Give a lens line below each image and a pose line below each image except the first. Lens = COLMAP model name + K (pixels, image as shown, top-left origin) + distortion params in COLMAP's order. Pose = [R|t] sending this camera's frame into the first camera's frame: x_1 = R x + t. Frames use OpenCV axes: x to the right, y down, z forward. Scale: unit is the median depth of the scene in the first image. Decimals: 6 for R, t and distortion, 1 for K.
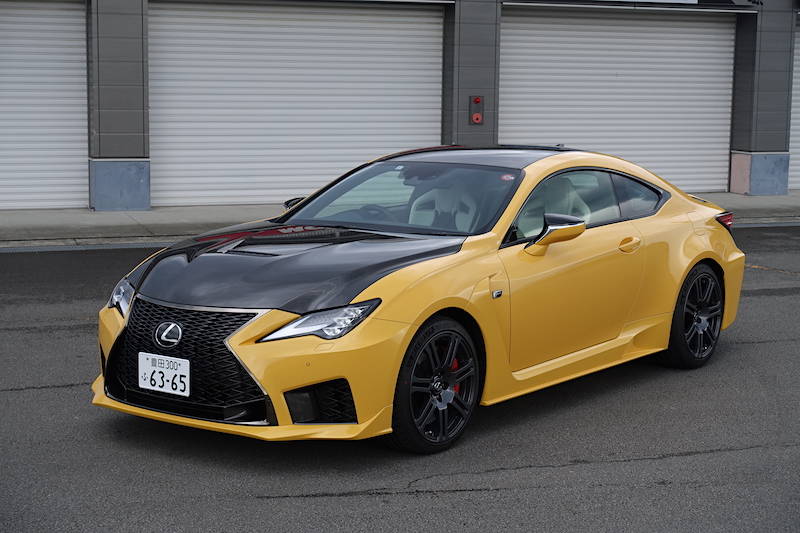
lens RADIAL K [[1525.5, 0, 399.8], [0, 1525.5, 267.6], [0, 0, 1]] dist [0.055076, 0.000000]
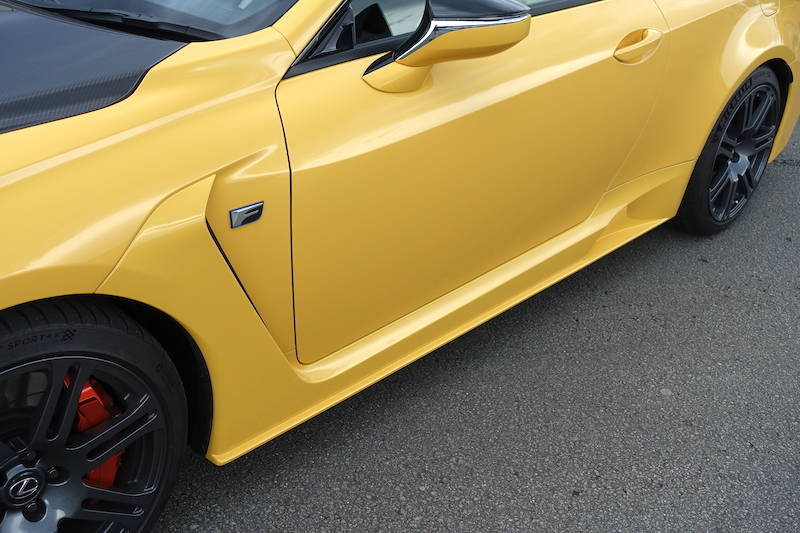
lens RADIAL K [[924.7, 0, 399.4], [0, 924.7, 266.9], [0, 0, 1]] dist [-0.002630, 0.000000]
pose [[0.991095, 0.114269, -0.068366, 0.028208], [-0.083628, 0.933672, 0.348228, -0.012571], [0.103623, -0.339410, 0.934913, 0.189376]]
